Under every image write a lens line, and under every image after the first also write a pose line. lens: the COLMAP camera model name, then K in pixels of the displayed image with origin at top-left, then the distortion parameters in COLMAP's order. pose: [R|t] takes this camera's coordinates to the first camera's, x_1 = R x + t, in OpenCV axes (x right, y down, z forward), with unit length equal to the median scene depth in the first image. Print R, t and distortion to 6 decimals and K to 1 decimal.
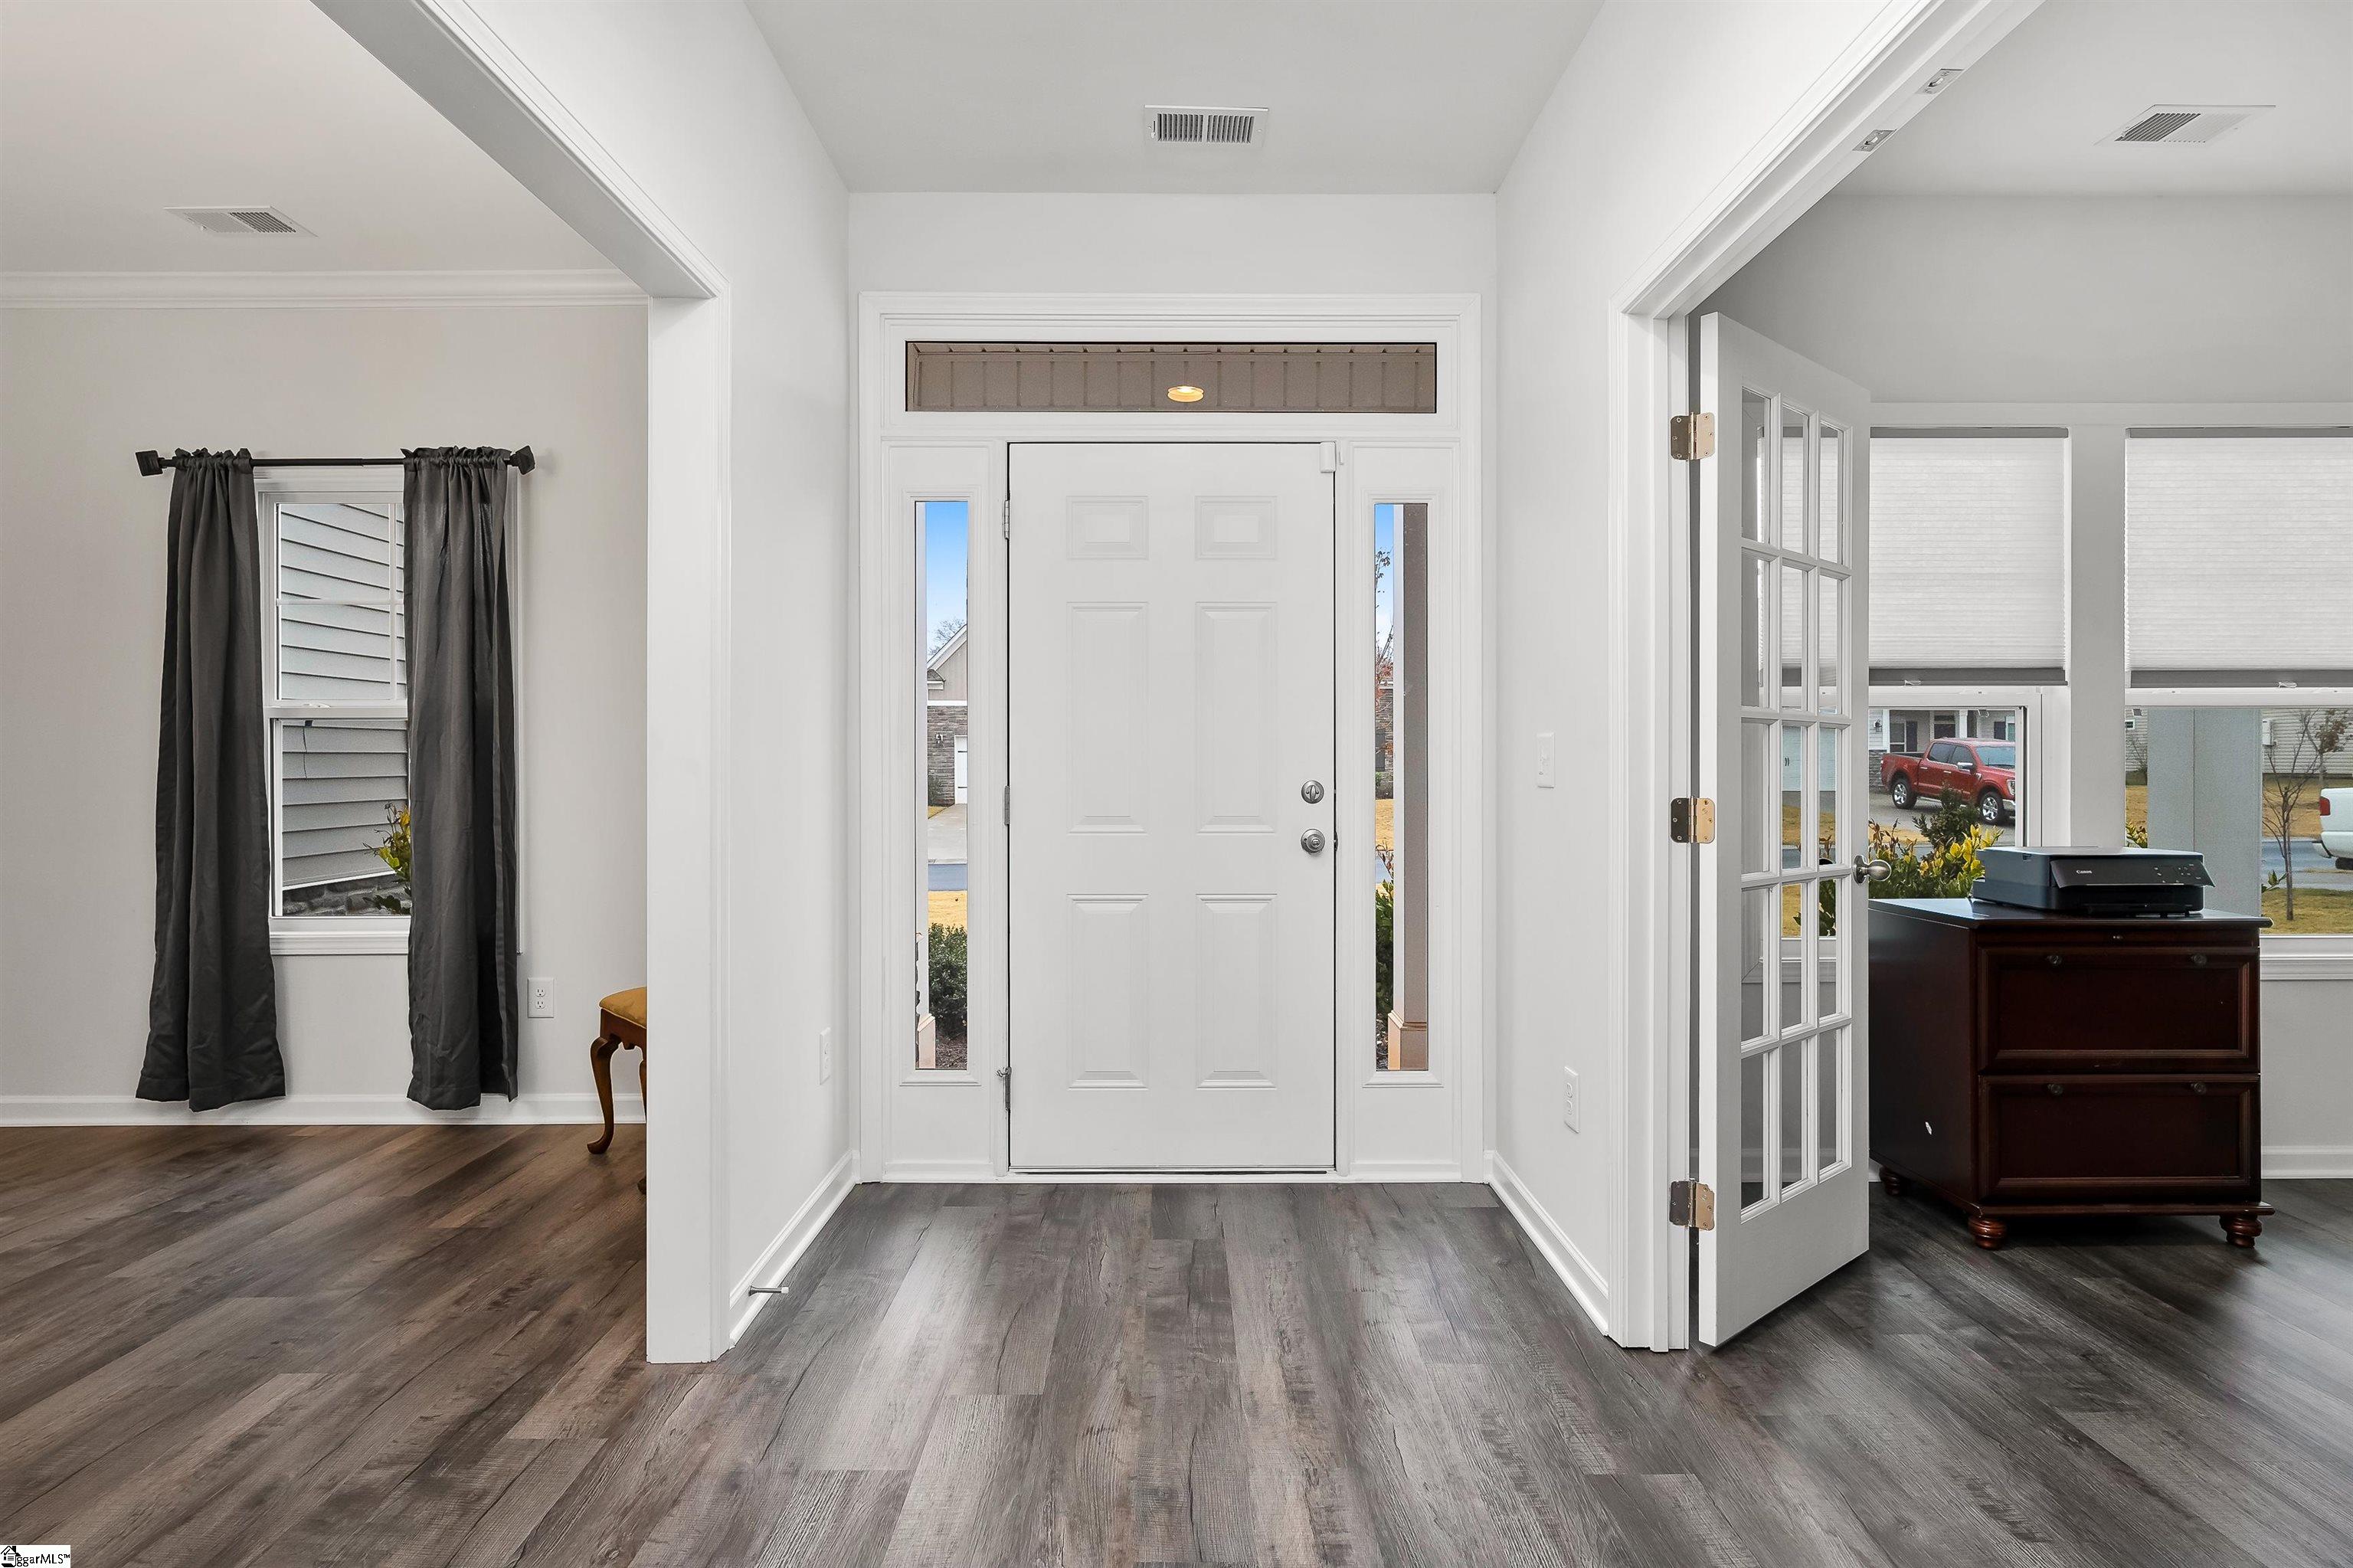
lens RADIAL K [[1290.3, 0, 1181.6], [0, 1290.3, 780.9], [0, 0, 1]] dist [-0.001954, 0.000679]
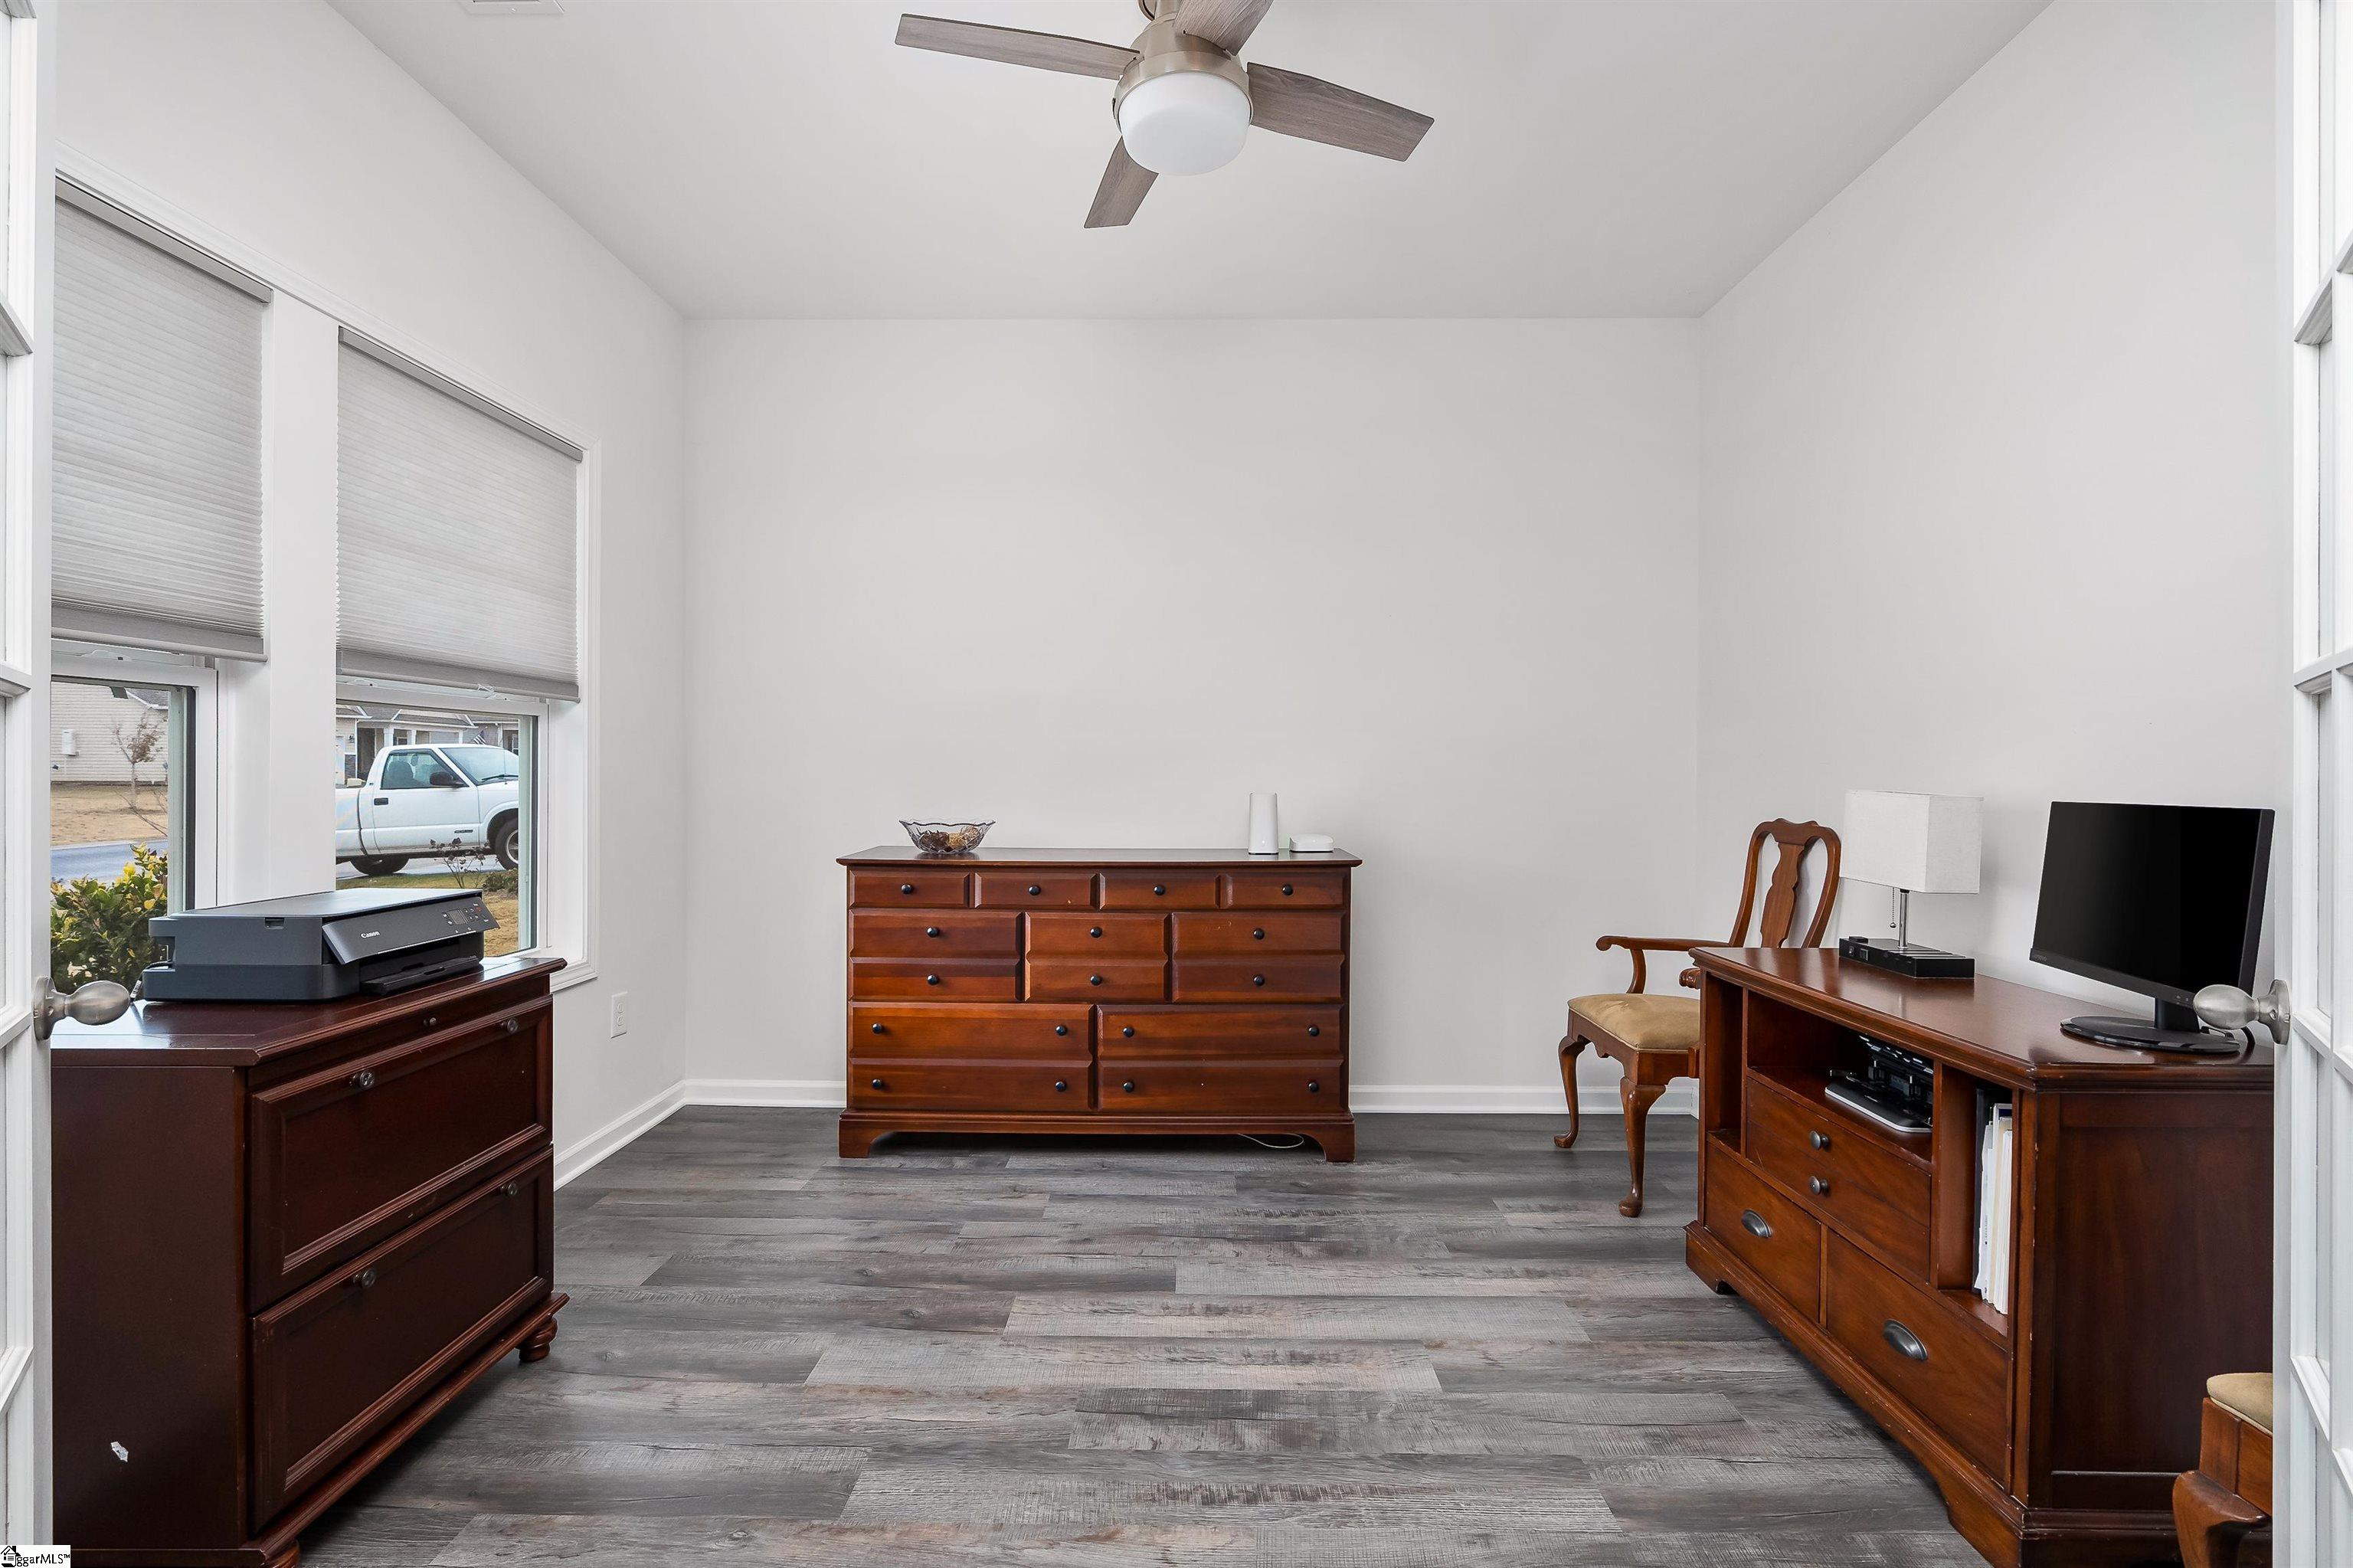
lens RADIAL K [[1052.8, 0, 1175.3], [0, 1052.8, 787.4], [0, 0, 1]] dist [-0.001770, 0.000307]
pose [[0.037360, -0.009390, 0.999258, 0.136772], [0.008678, 0.999921, 0.009072, -0.006974], [-0.999264, 0.008333, 0.037439, 0.462861]]
